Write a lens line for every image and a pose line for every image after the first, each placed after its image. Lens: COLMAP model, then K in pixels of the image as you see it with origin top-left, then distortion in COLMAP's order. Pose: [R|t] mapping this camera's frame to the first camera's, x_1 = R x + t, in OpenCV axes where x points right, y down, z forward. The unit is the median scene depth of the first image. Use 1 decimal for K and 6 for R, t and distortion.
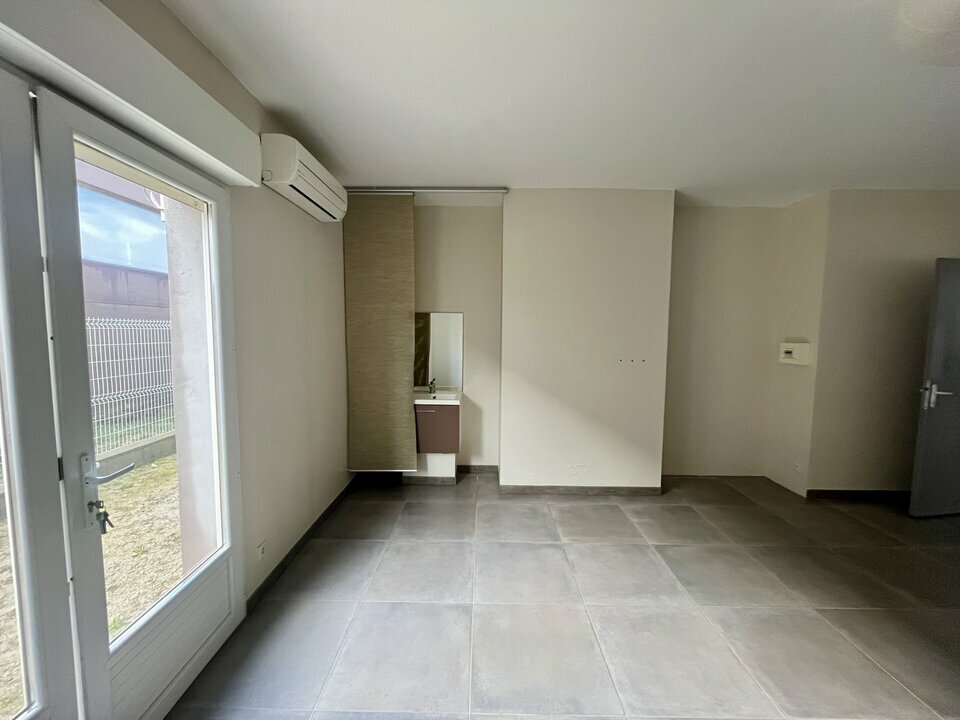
lens RADIAL K [[388.1, 0, 475.9], [0, 388.1, 360.0], [0, 0, 1]] dist [-0.003286, -0.000407]
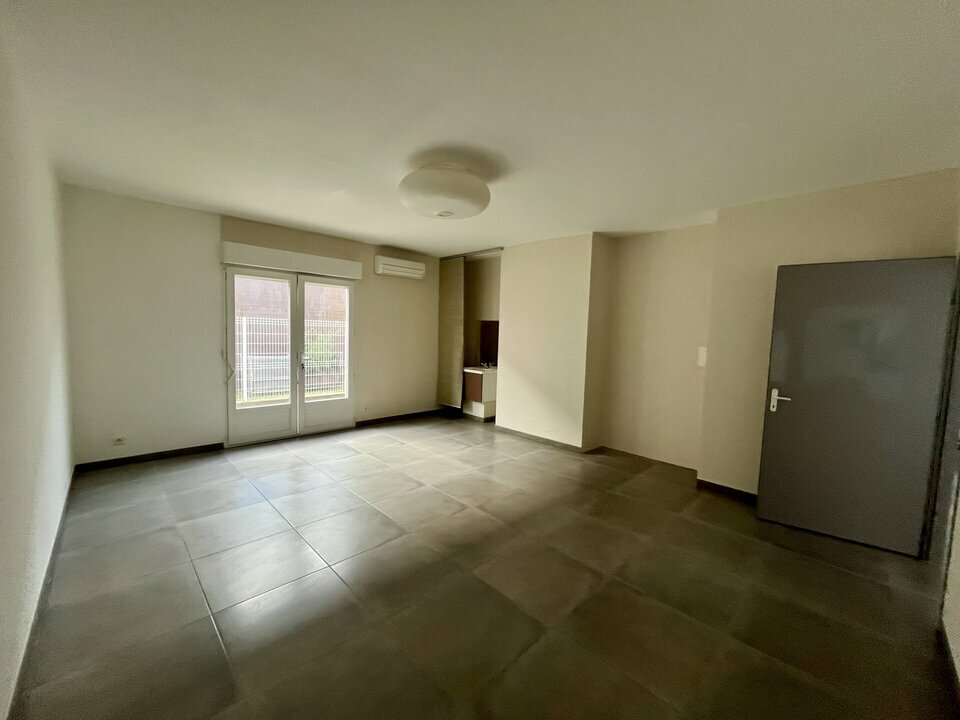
lens RADIAL K [[388.1, 0, 476.3], [0, 388.1, 361.6], [0, 0, 1]] dist [-0.003286, -0.000407]
pose [[0.707290, 0.070006, -0.703449, 1.234162], [-0.081091, 0.996551, 0.017641, 0.034213], [0.702258, 0.044566, 0.710527, -0.263566]]
